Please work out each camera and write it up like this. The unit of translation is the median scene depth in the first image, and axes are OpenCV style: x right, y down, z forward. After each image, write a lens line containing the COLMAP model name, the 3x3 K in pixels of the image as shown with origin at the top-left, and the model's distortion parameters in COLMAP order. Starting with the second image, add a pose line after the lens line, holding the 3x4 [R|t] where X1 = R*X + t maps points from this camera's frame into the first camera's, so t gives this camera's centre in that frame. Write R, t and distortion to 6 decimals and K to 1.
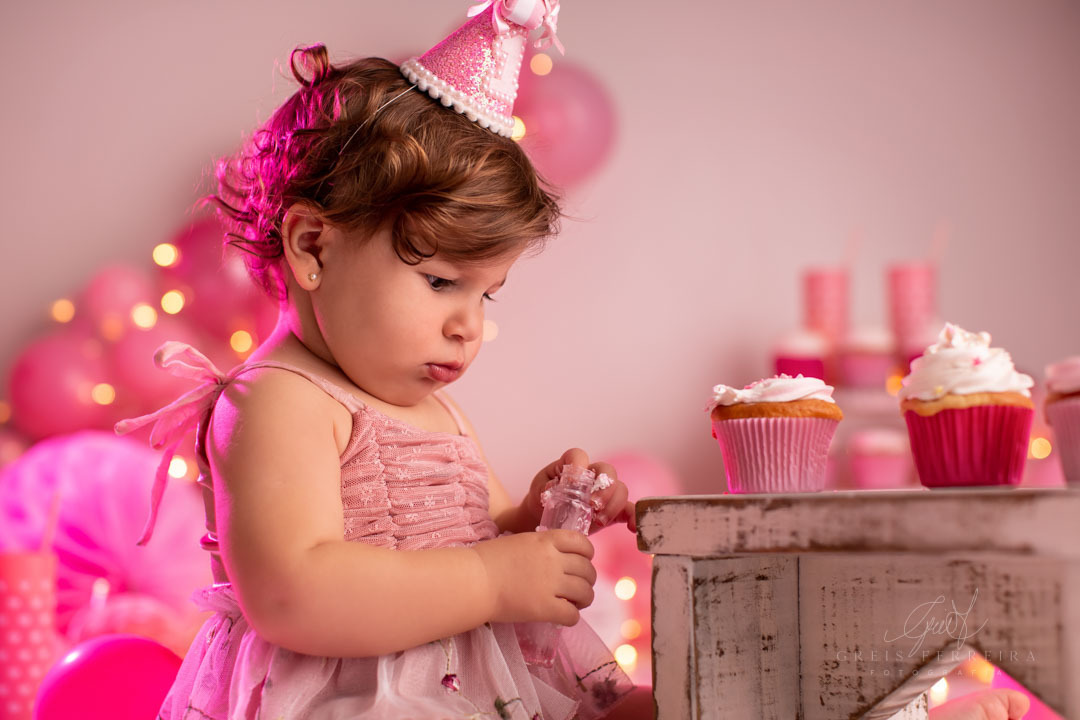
lens RADIAL K [[1616.3, 0, 564.3], [0, 1616.3, 361.5], [0, 0, 1]] dist [0.011934, 0.024179]
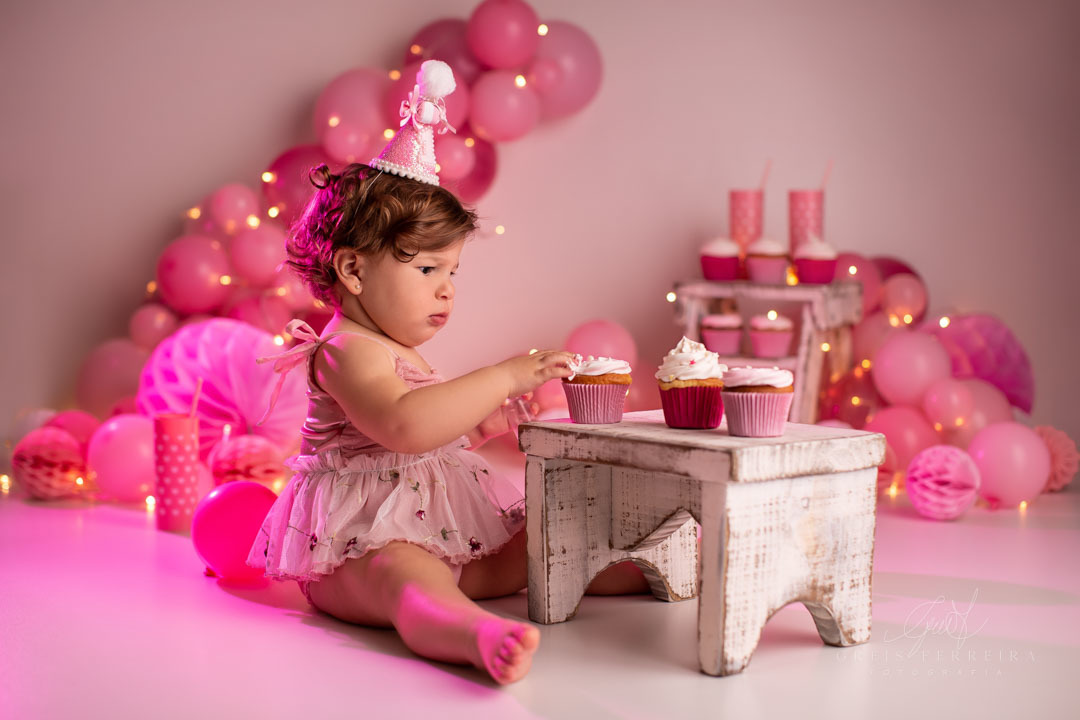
lens RADIAL K [[1611.4, 0, 540.0], [0, 1611.4, 360.0], [0, 0, 1]] dist [-0.003175, 0.004252]
pose [[0.996464, 0.019745, -0.081663, 0.220436], [-0.006286, 0.986788, 0.161893, -0.283271], [0.083781, -0.160808, 0.983423, -0.776876]]
